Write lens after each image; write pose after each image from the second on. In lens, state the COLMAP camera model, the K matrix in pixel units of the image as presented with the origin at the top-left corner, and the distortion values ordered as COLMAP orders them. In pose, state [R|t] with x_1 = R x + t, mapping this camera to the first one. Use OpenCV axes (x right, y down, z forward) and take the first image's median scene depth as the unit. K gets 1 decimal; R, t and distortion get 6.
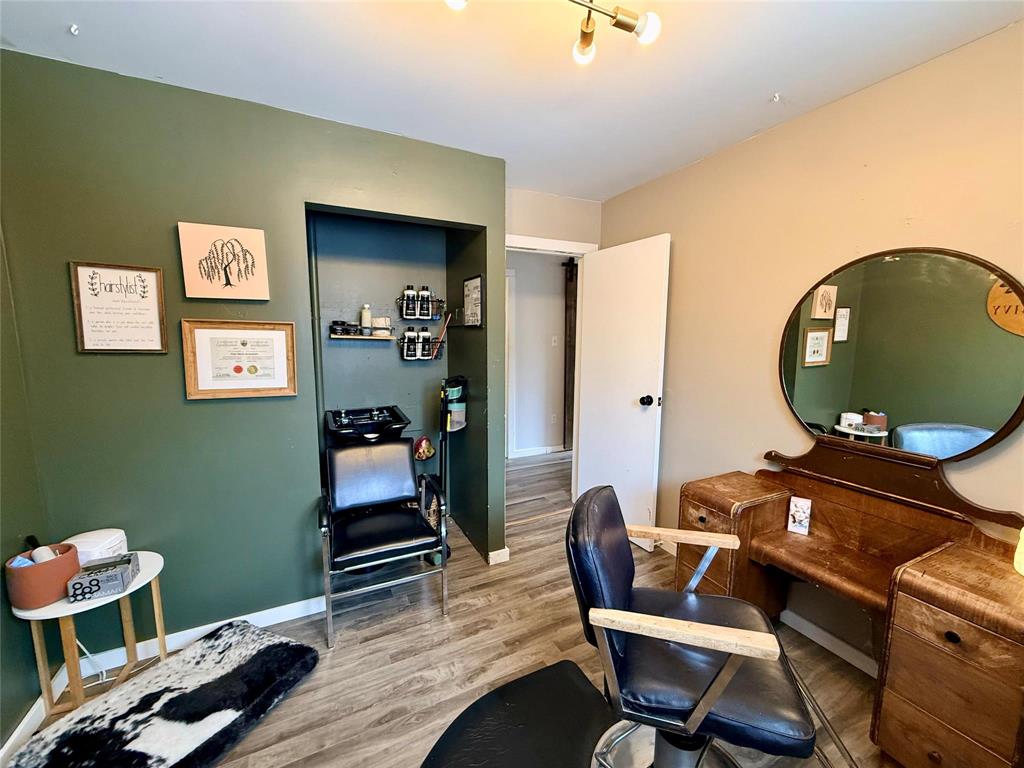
lens RADIAL K [[406.8, 0, 511.9], [0, 406.8, 385.6], [0, 0, 1]] dist [-0.001344, 0.000675]
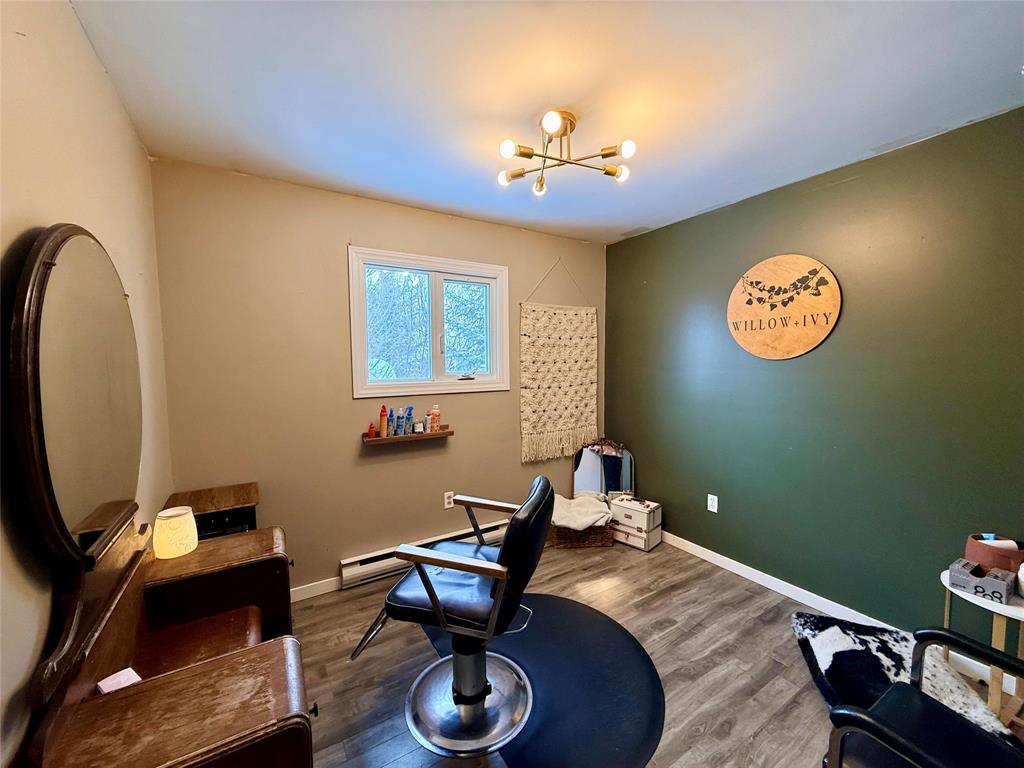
lens RADIAL K [[406.8, 0, 509.8], [0, 406.8, 383.4], [0, 0, 1]] dist [-0.001344, 0.000675]
pose [[-0.995665, 0.010145, -0.092454, 0.349461], [-0.006958, 0.983123, 0.182812, -0.238785], [0.092749, 0.182663, -0.978791, 1.934894]]
